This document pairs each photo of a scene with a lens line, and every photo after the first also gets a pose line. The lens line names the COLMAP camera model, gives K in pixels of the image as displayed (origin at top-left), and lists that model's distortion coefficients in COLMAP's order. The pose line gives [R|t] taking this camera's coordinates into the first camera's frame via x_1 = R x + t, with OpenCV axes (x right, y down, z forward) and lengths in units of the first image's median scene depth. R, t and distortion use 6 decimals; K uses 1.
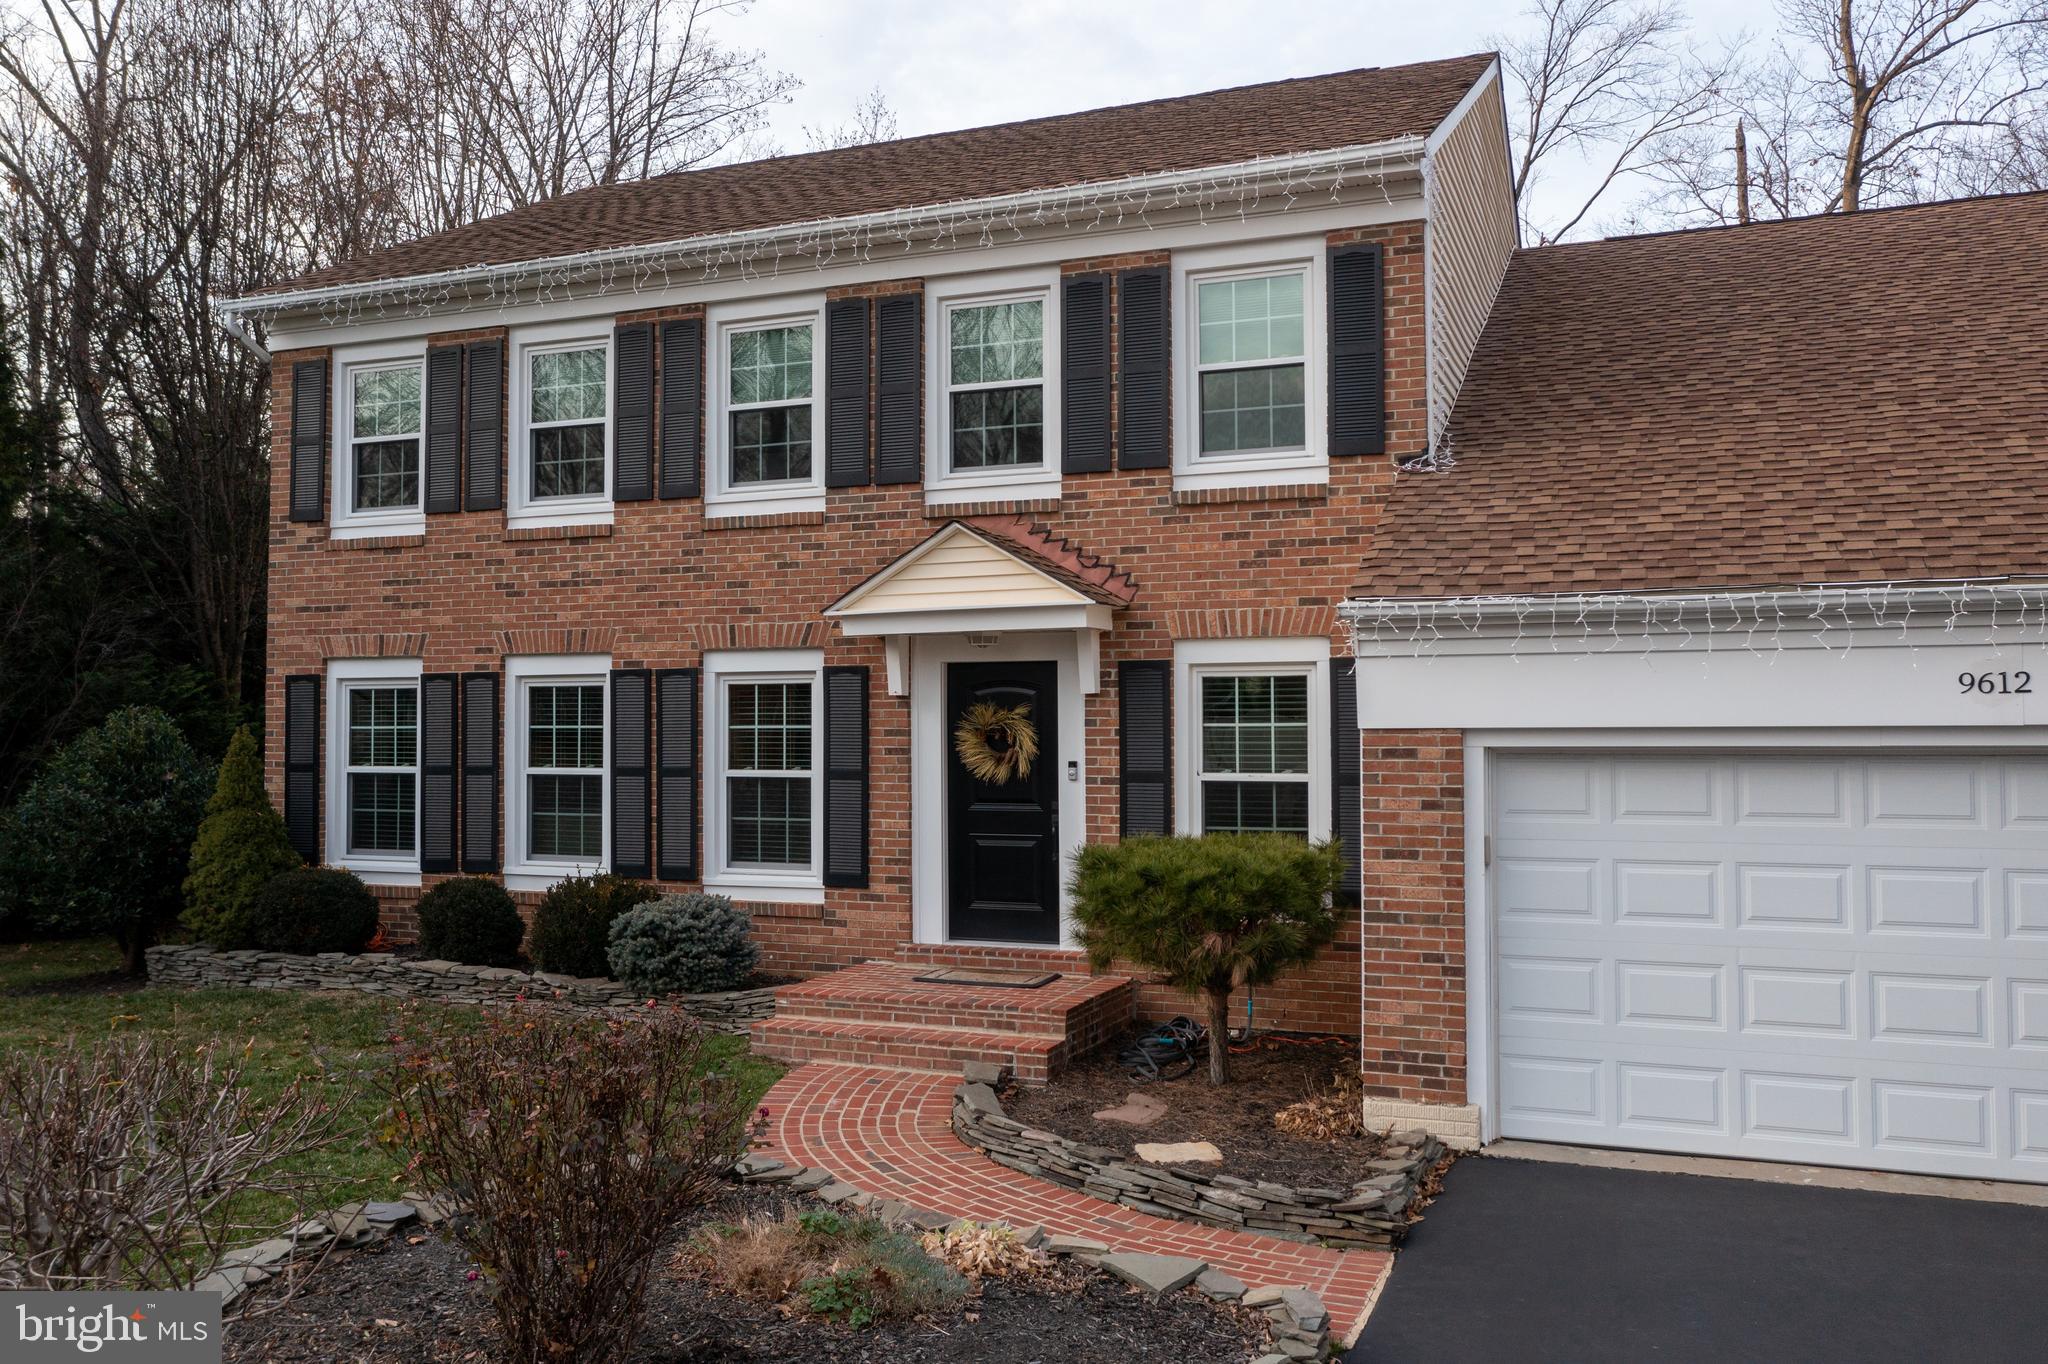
lens RADIAL K [[1676.5, 0, 1018.1], [0, 1676.5, 673.8], [0, 0, 1]] dist [0.003352, 0.029466]
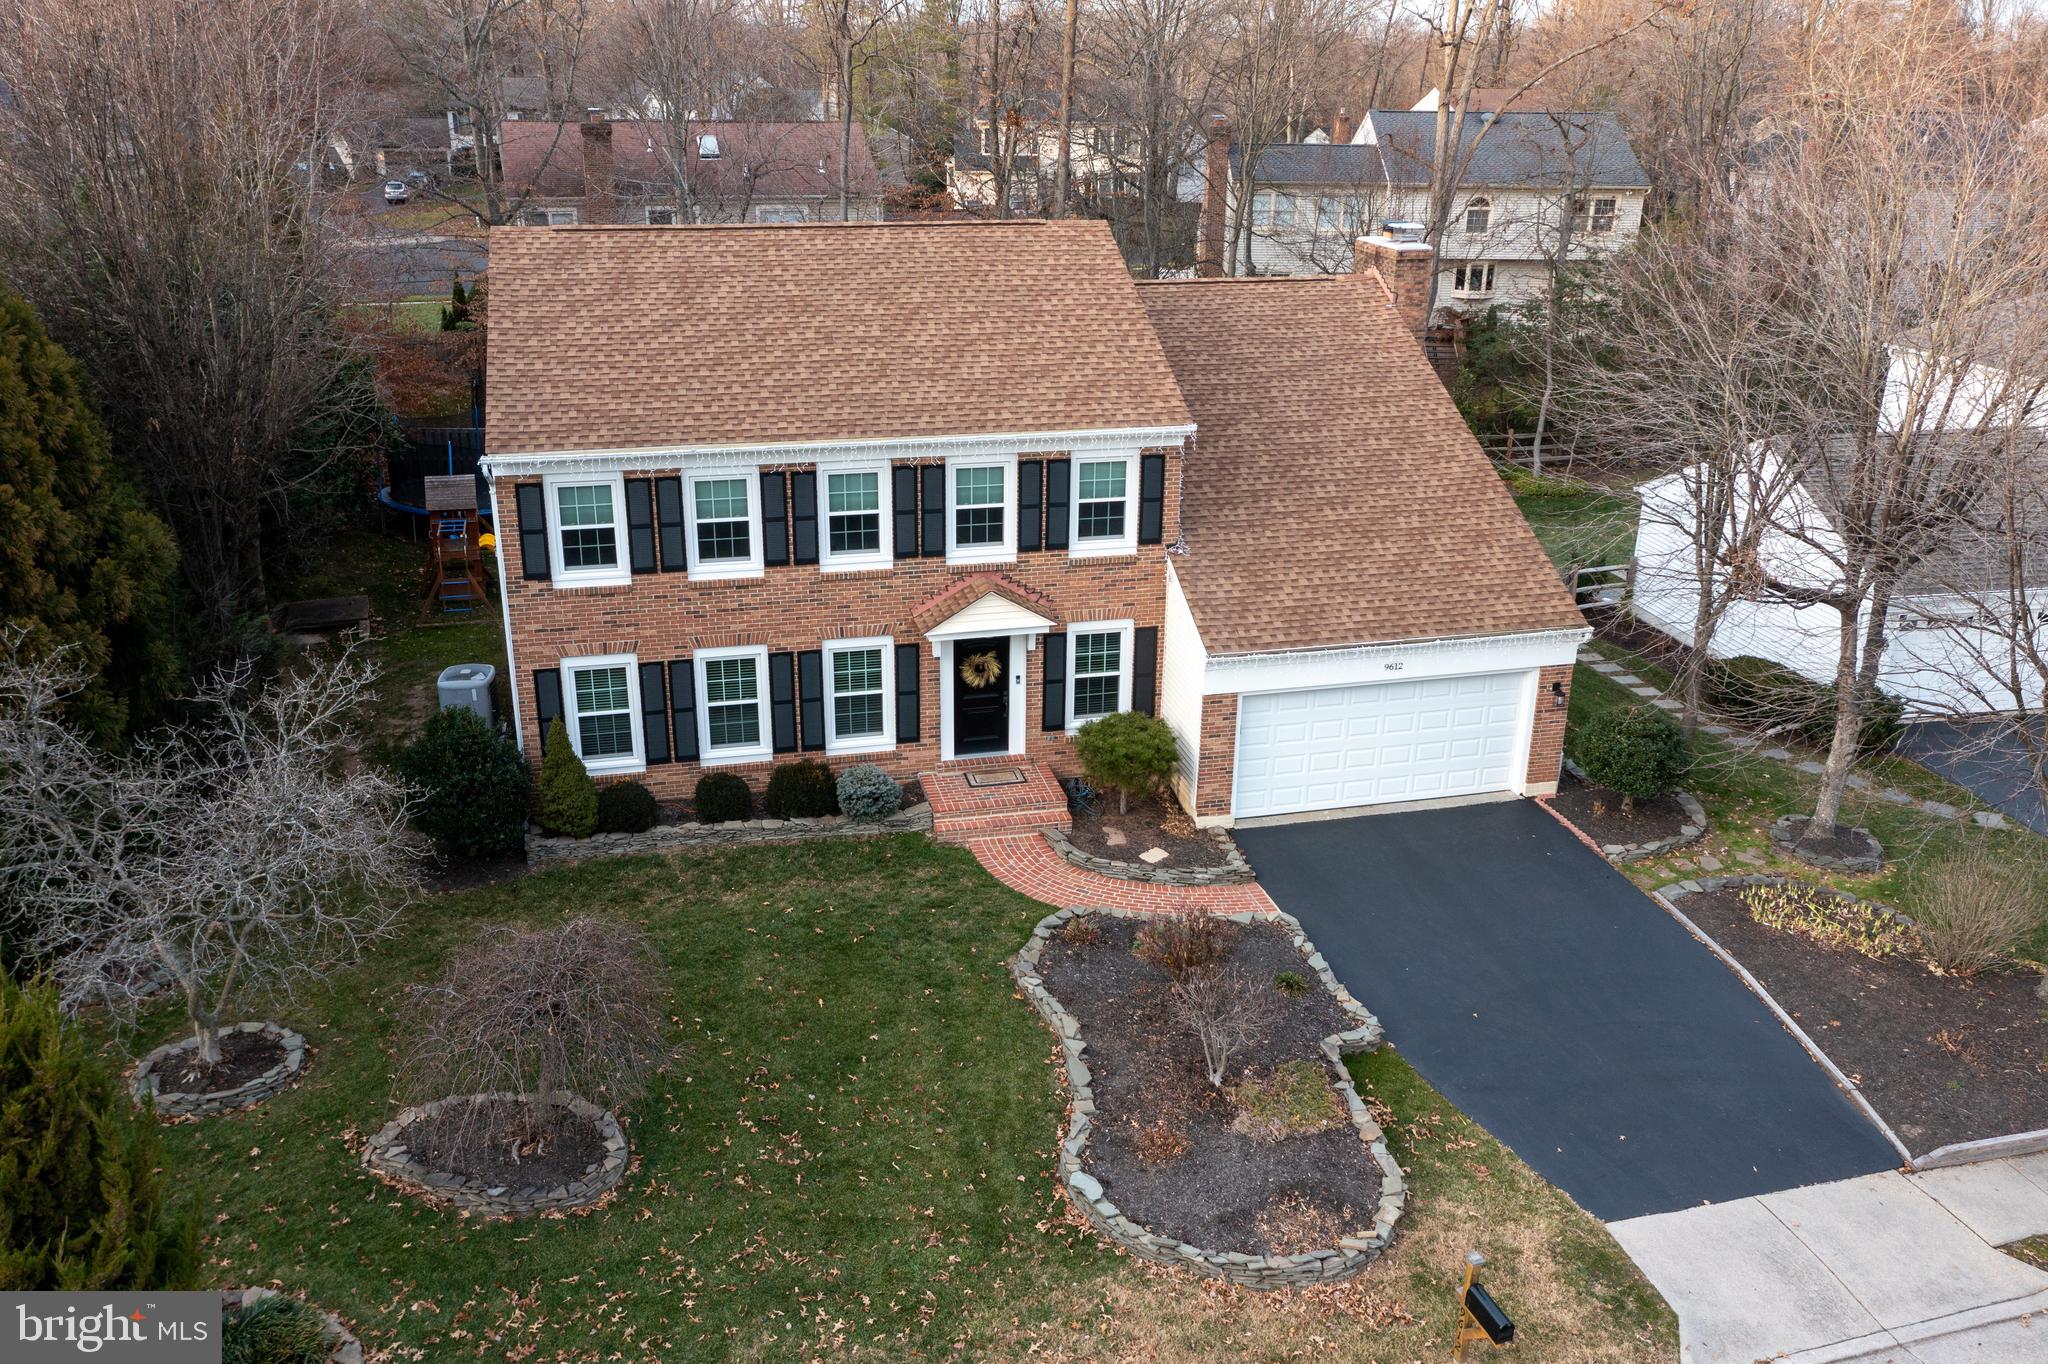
lens RADIAL K [[1676.5, 0, 1030.3], [0, 1676.5, 676.5], [0, 0, 1]] dist [0.003352, 0.029466]
pose [[0.809007, -0.200829, 0.552427, -1.130399], [-0.035277, 0.921540, 0.386677, -0.771123], [-0.586740, -0.332313, 0.738447, -0.614719]]
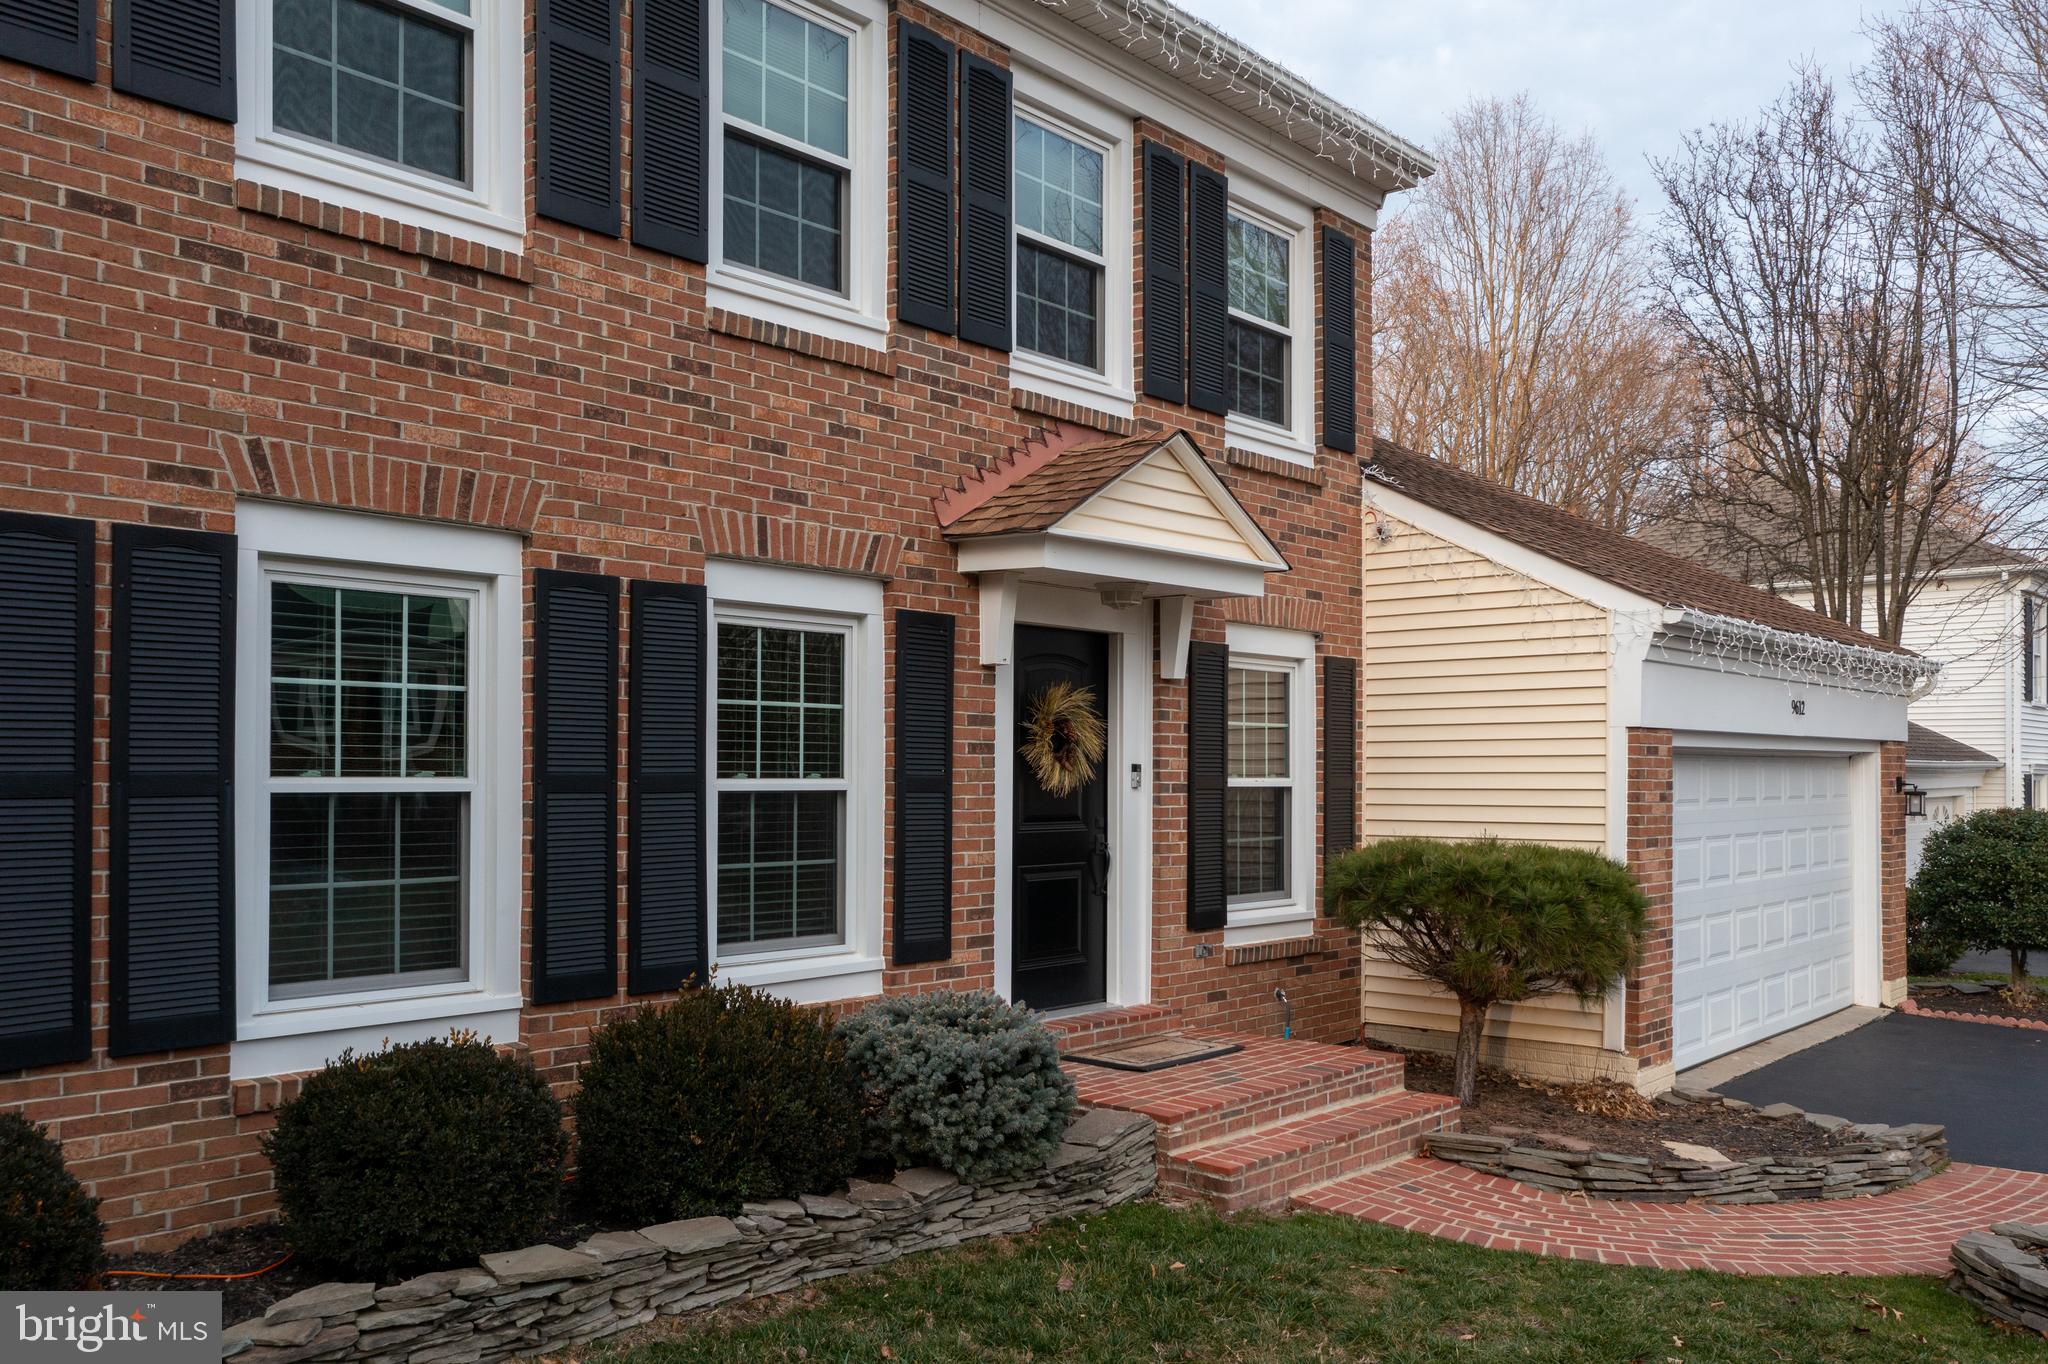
lens RADIAL K [[1676.5, 0, 1039.3], [0, 1676.5, 750.2], [0, 0, 1]] dist [0.003352, 0.029466]
pose [[0.309724, 0.015987, 0.950692, -0.697964], [-0.035867, 0.999343, -0.005120, 0.049519], [-0.950150, -0.032513, 0.310095, 0.772116]]
